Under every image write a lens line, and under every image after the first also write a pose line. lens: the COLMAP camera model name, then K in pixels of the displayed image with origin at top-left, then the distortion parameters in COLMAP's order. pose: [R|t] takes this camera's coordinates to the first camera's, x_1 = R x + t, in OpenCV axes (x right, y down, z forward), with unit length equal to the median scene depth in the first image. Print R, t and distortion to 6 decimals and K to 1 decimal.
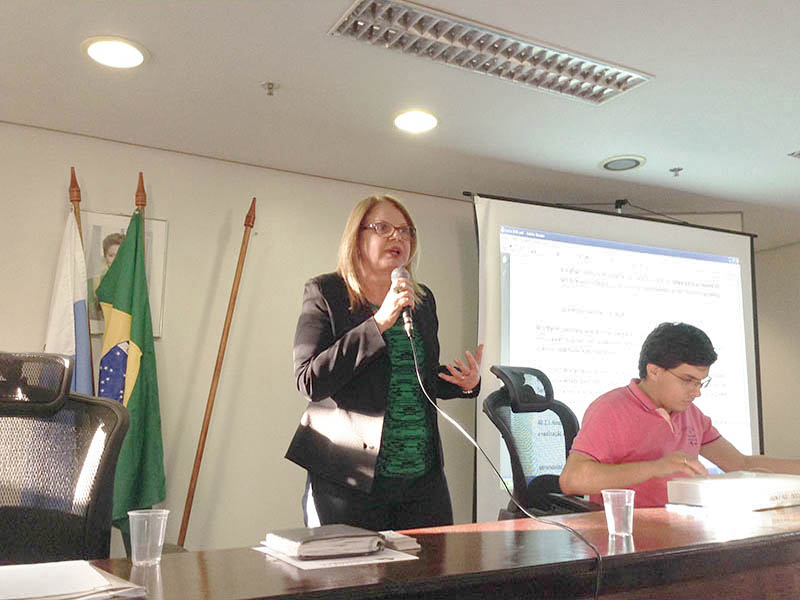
lens RADIAL K [[727.7, 0, 400.0], [0, 727.7, 300.0], [0, 0, 1]] dist [0.136432, -0.399930]
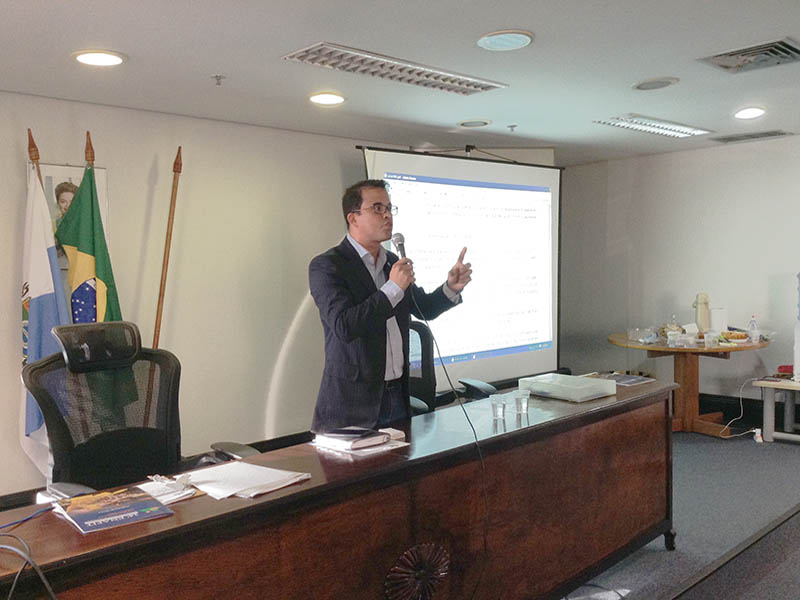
lens RADIAL K [[727.7, 0, 400.0], [0, 727.7, 300.0], [0, 0, 1]] dist [0.136432, -0.399930]
pose [[0.967674, -0.037955, 0.249330, -0.175813], [-0.013049, 0.979752, 0.199789, -0.151801], [-0.251865, -0.196584, 0.947586, -0.278227]]
